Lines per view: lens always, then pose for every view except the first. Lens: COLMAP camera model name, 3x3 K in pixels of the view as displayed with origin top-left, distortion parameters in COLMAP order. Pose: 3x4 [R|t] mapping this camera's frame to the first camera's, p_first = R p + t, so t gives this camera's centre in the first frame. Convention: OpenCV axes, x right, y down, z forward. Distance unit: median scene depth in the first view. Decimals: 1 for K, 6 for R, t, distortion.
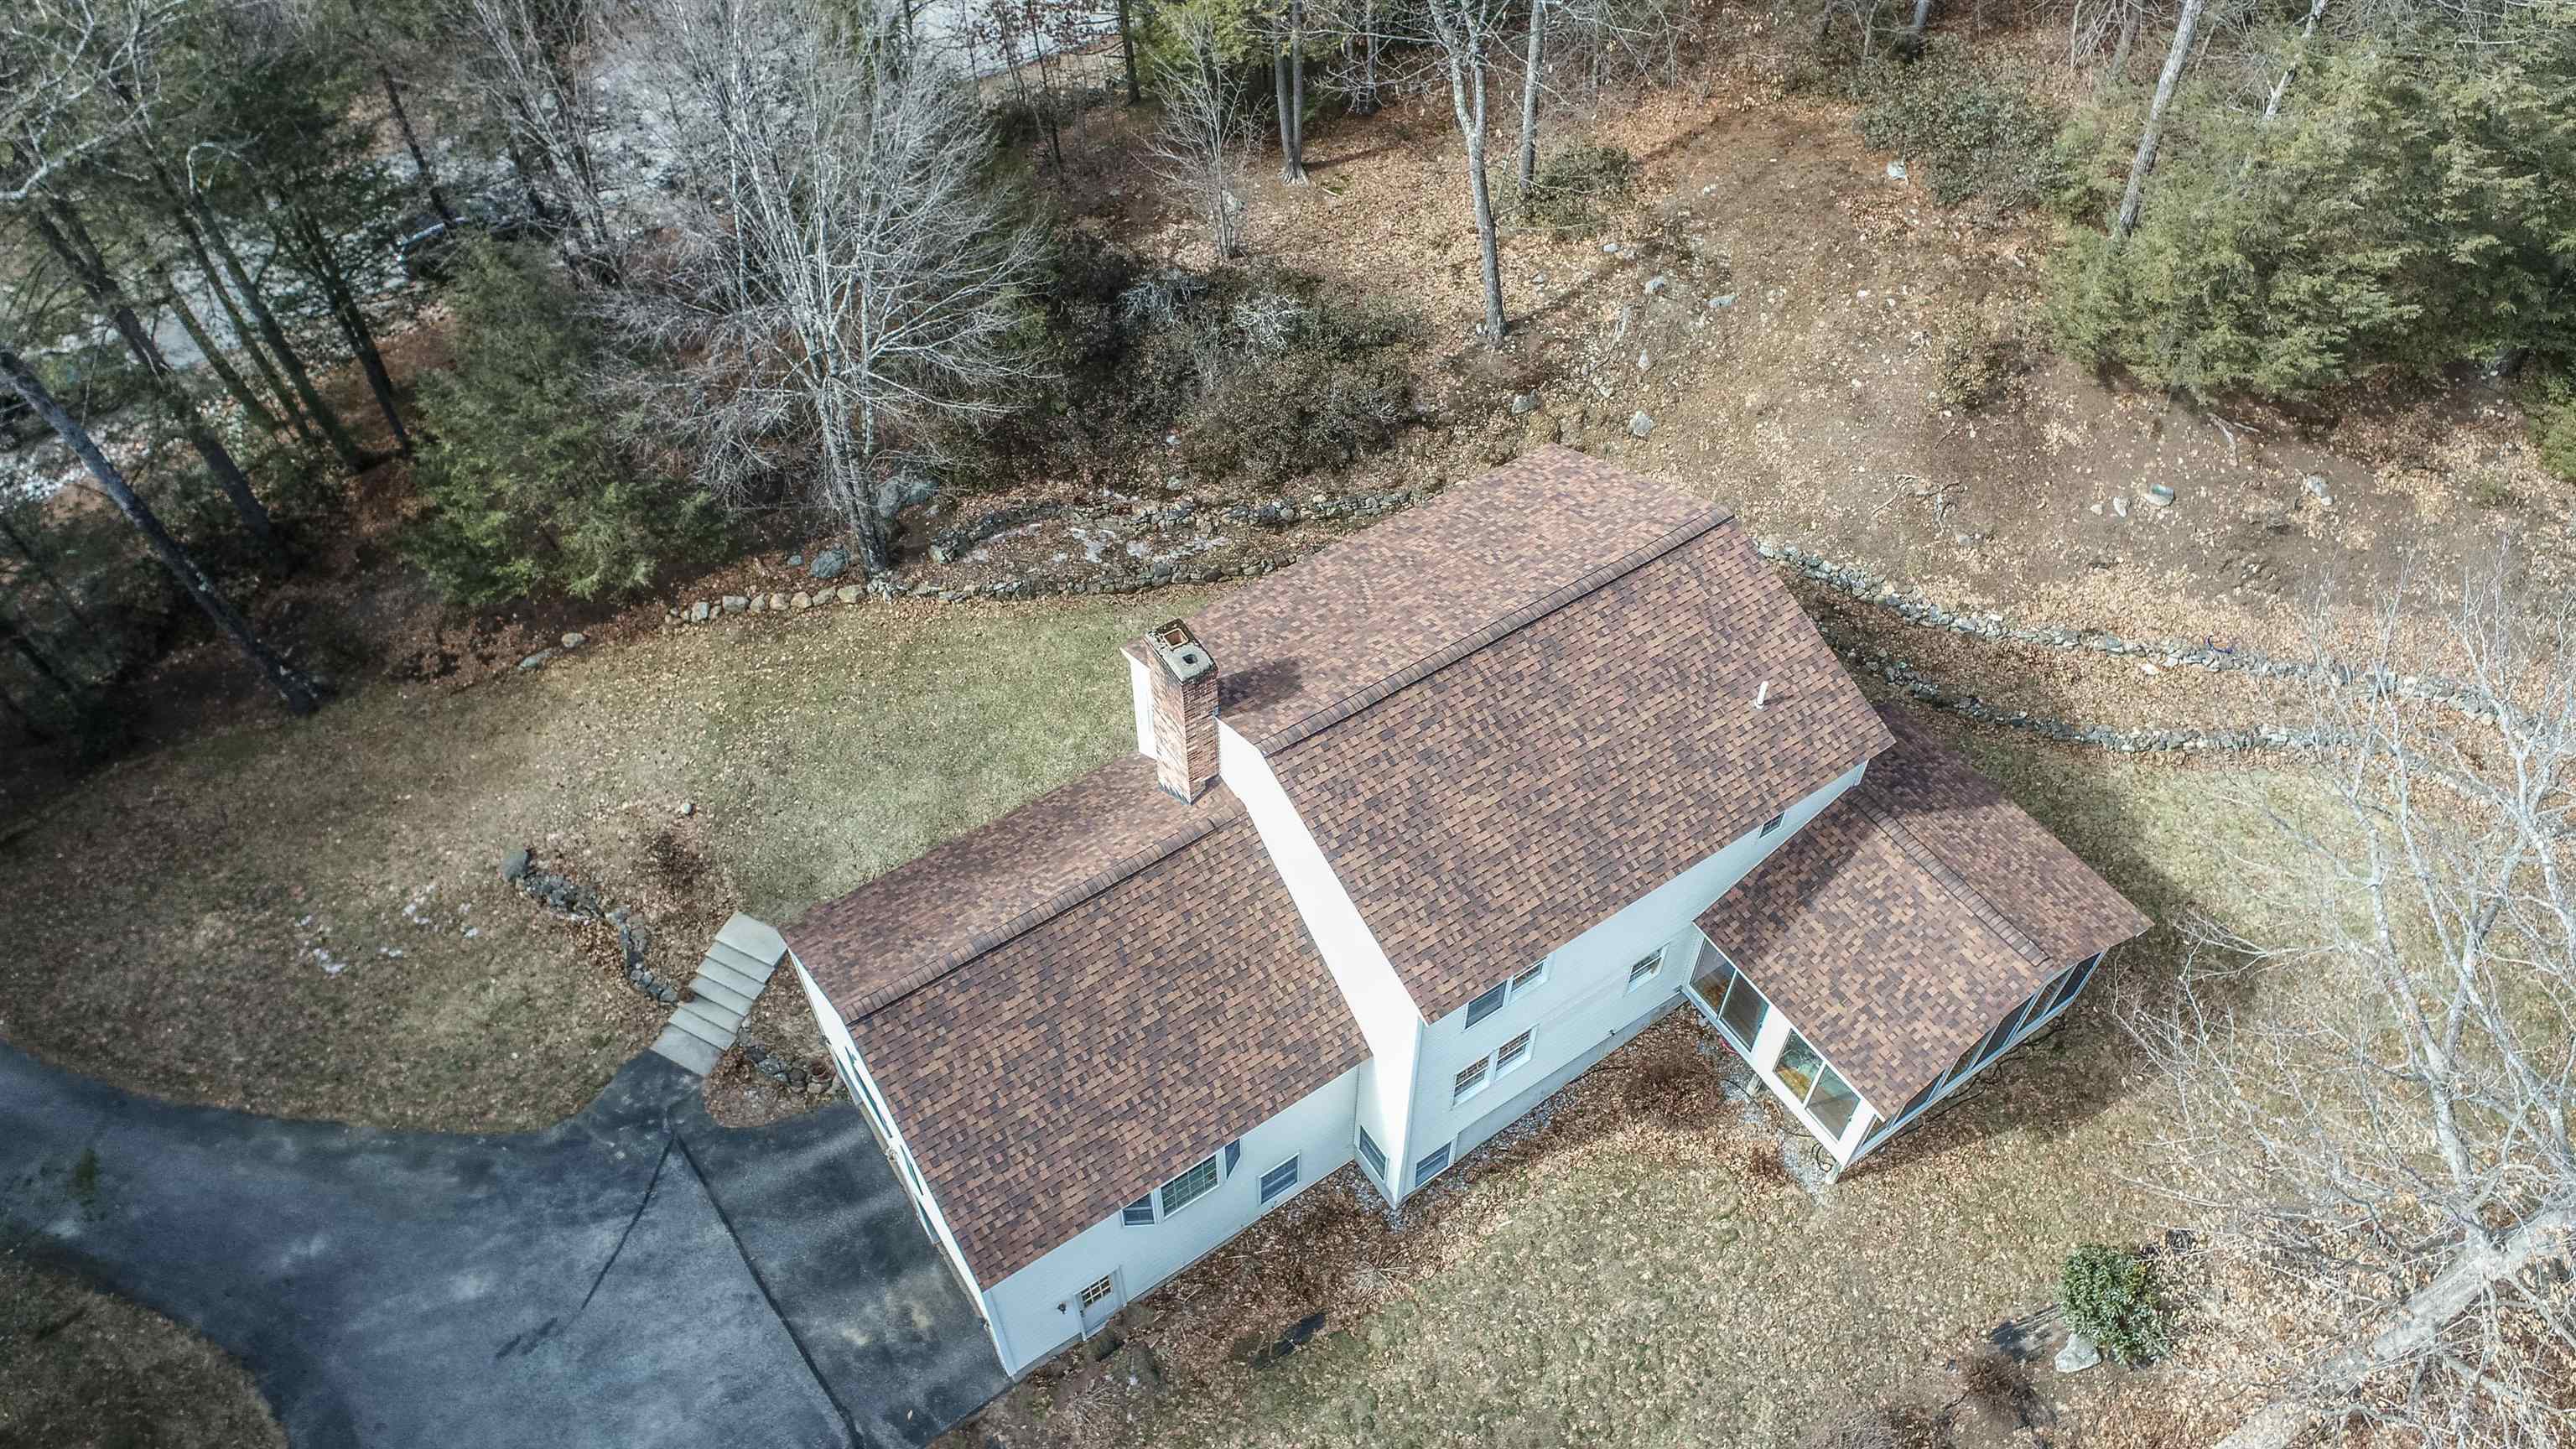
lens RADIAL K [[1739.6, 0, 1279.4], [0, 1739.6, 711.9], [0, 0, 1]] dist [-0.008452, -0.003958]
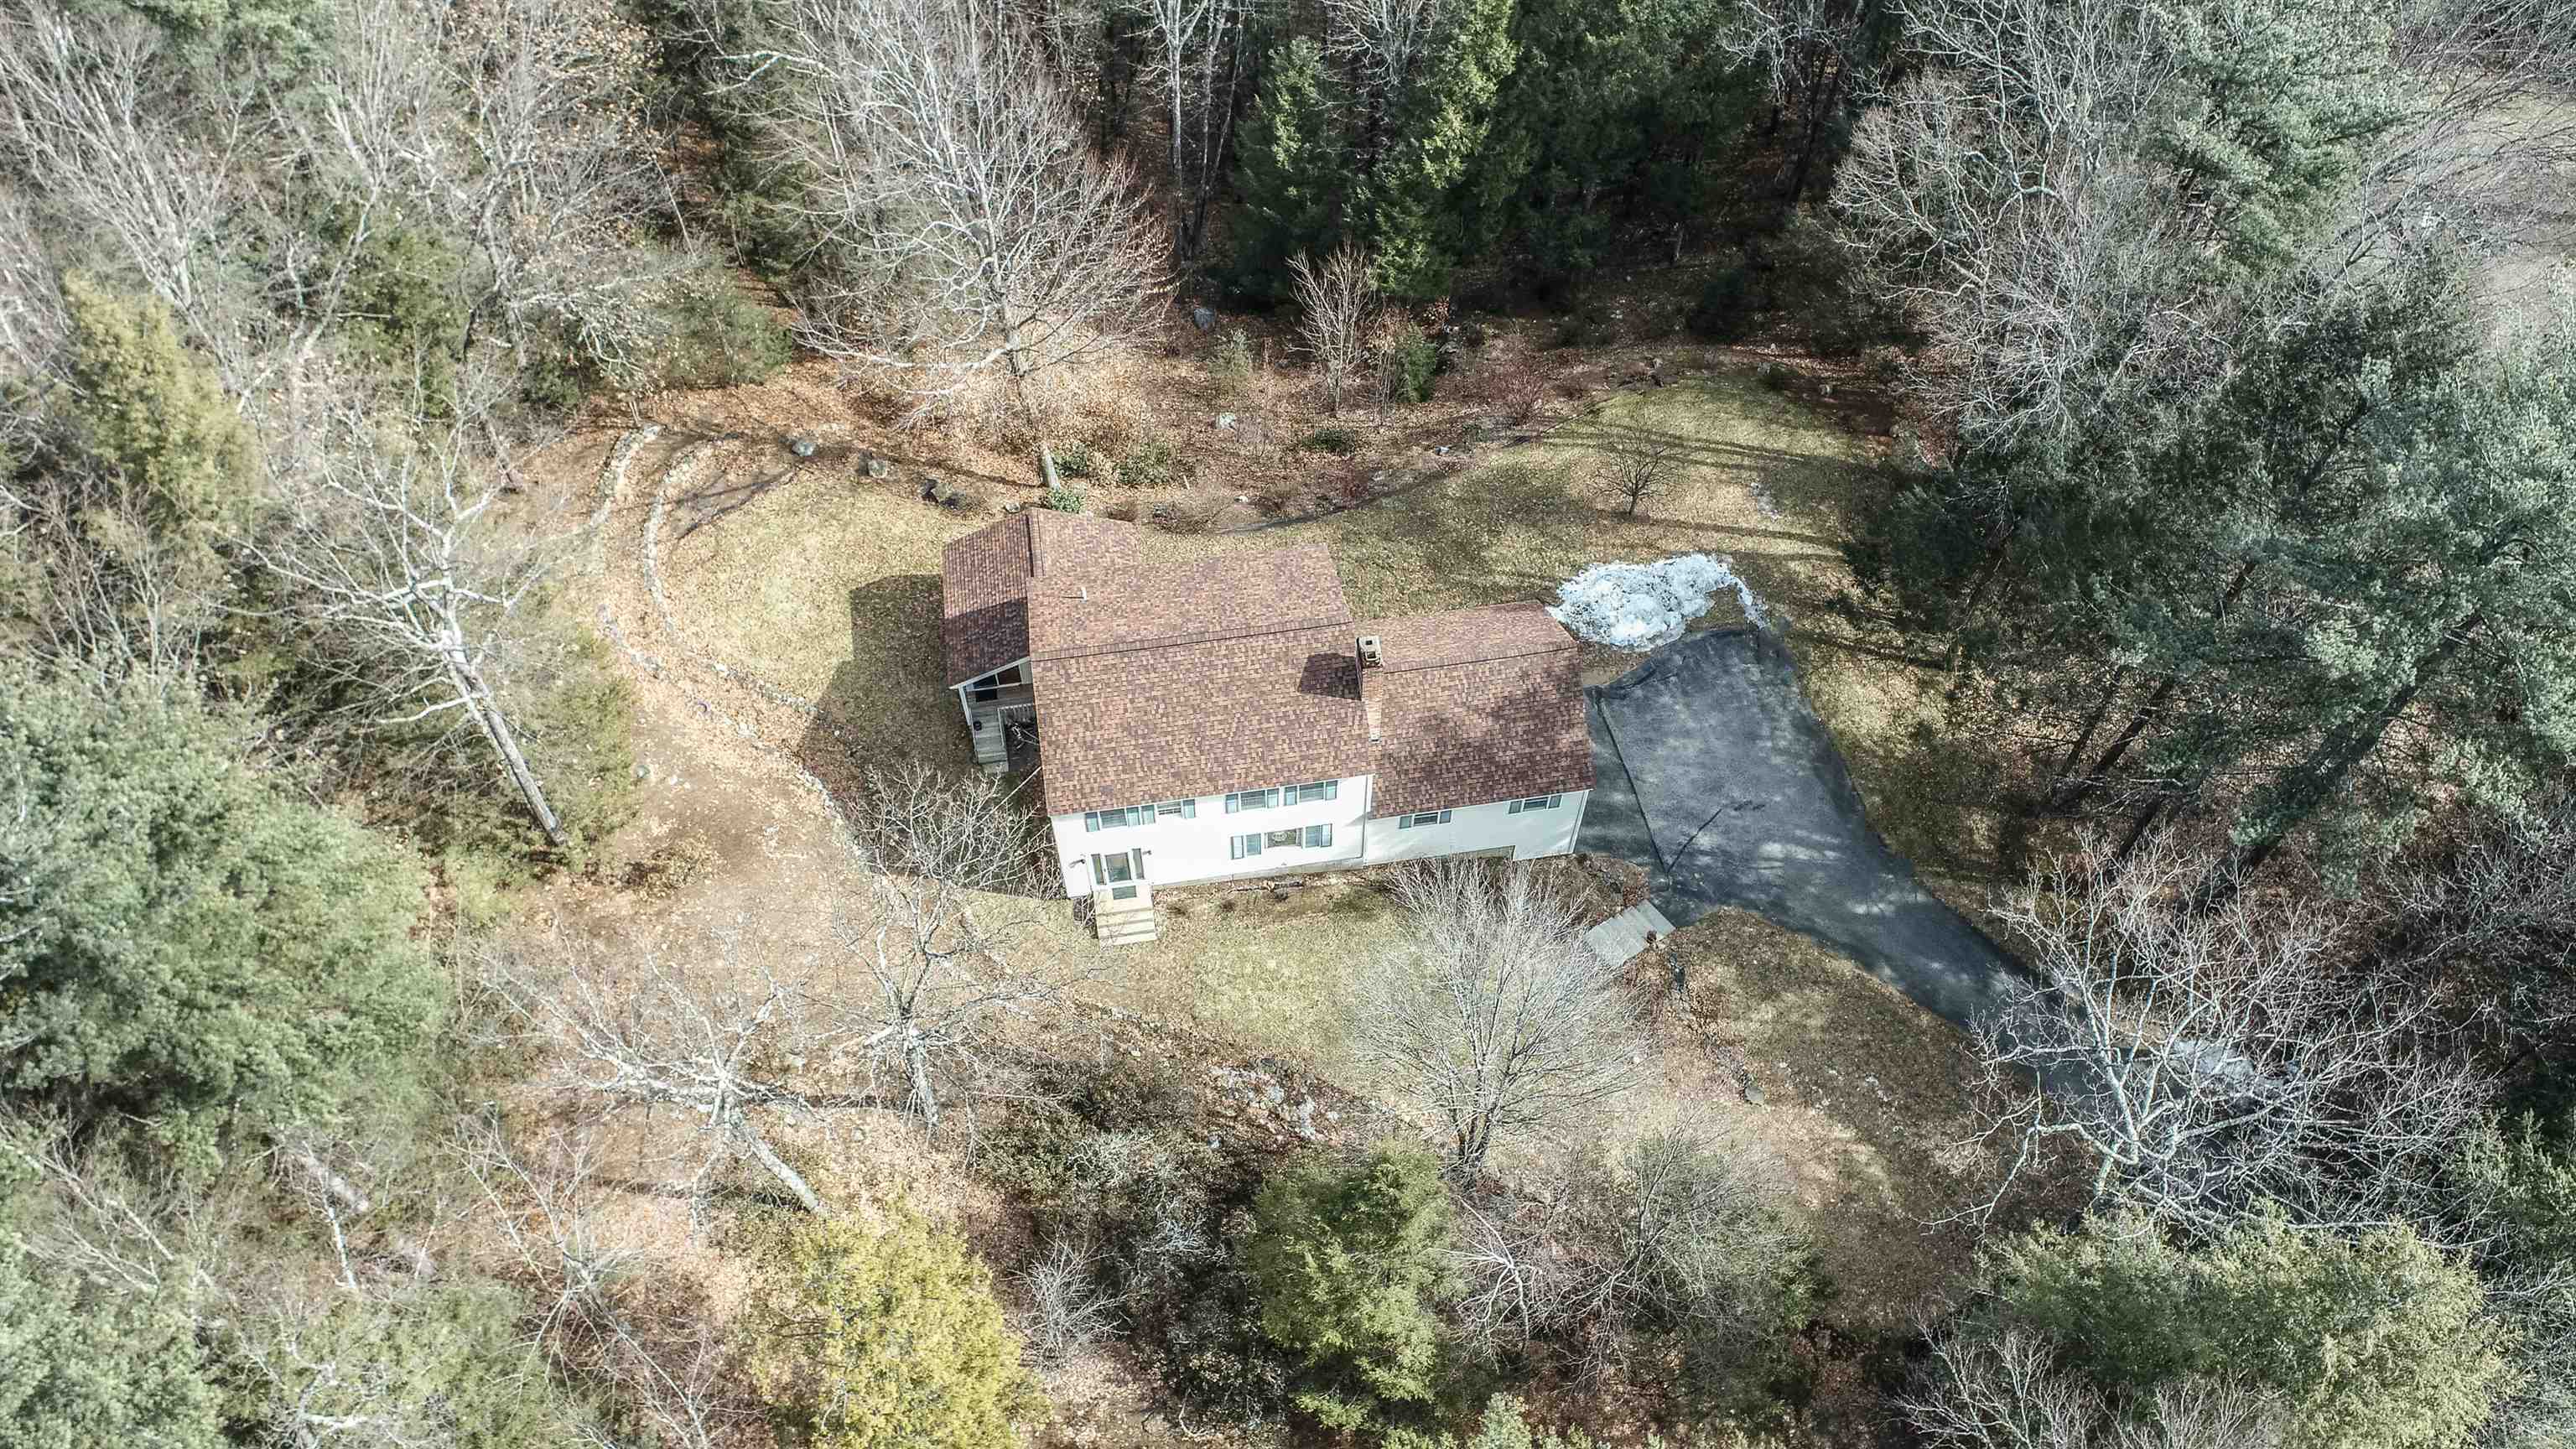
lens RADIAL K [[1739.6, 0, 1279.4], [0, 1739.6, 711.9], [0, 0, 1]] dist [-0.008452, -0.003958]
pose [[-0.908563, -0.339979, 0.242748, -0.320204], [0.322219, -0.200510, 0.925187, -1.309718], [-0.265871, 0.918809, 0.291724, 0.384737]]
